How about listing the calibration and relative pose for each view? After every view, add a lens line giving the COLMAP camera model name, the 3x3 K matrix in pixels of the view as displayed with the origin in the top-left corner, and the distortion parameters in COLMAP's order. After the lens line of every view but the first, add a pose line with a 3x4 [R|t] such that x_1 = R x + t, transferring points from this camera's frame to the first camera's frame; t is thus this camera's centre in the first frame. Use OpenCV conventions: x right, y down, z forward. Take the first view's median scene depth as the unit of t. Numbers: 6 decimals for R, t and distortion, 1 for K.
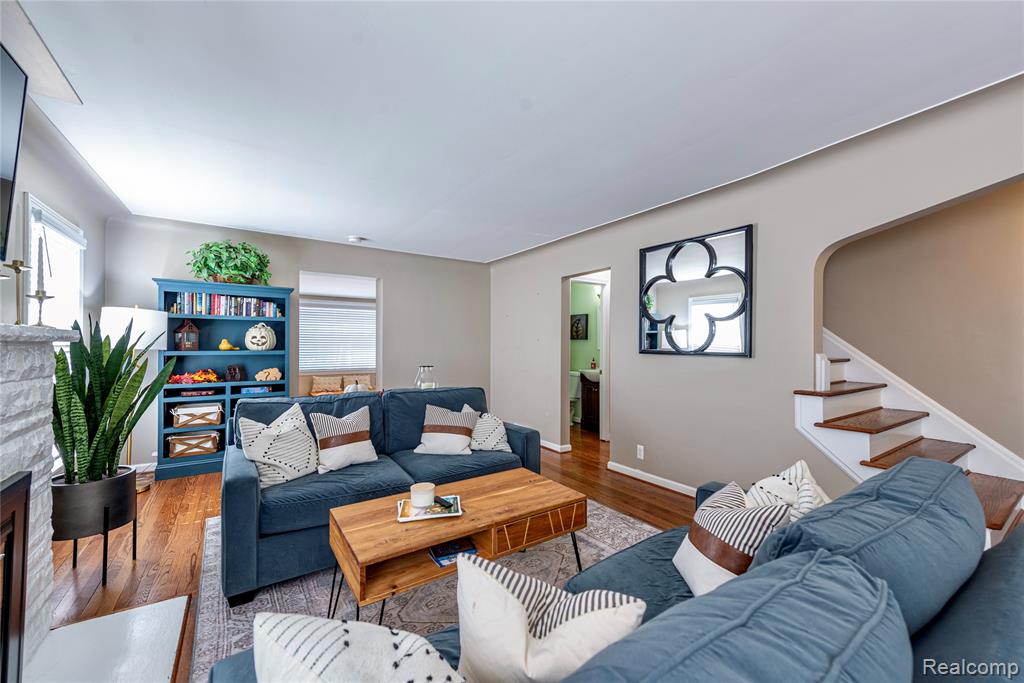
lens RADIAL K [[409.7, 0, 507.0], [0, 409.7, 341.0], [0, 0, 1]] dist [0.004058, -0.000534]
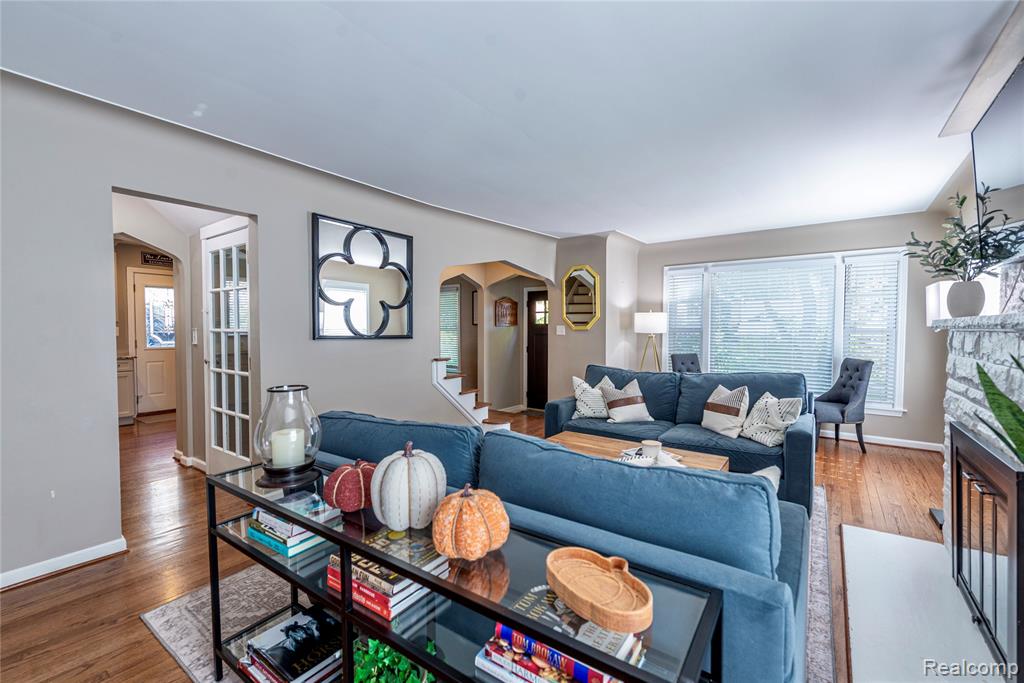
lens RADIAL K [[432.3, 0, 515.8], [0, 432.3, 338.2], [0, 0, 1]] dist [0.013470, -0.002734]
pose [[-0.372072, -0.018720, 0.928015, -0.752069], [-0.003638, 0.999818, 0.018710, 0.010840], [-0.928197, 0.003586, -0.372072, 1.118960]]
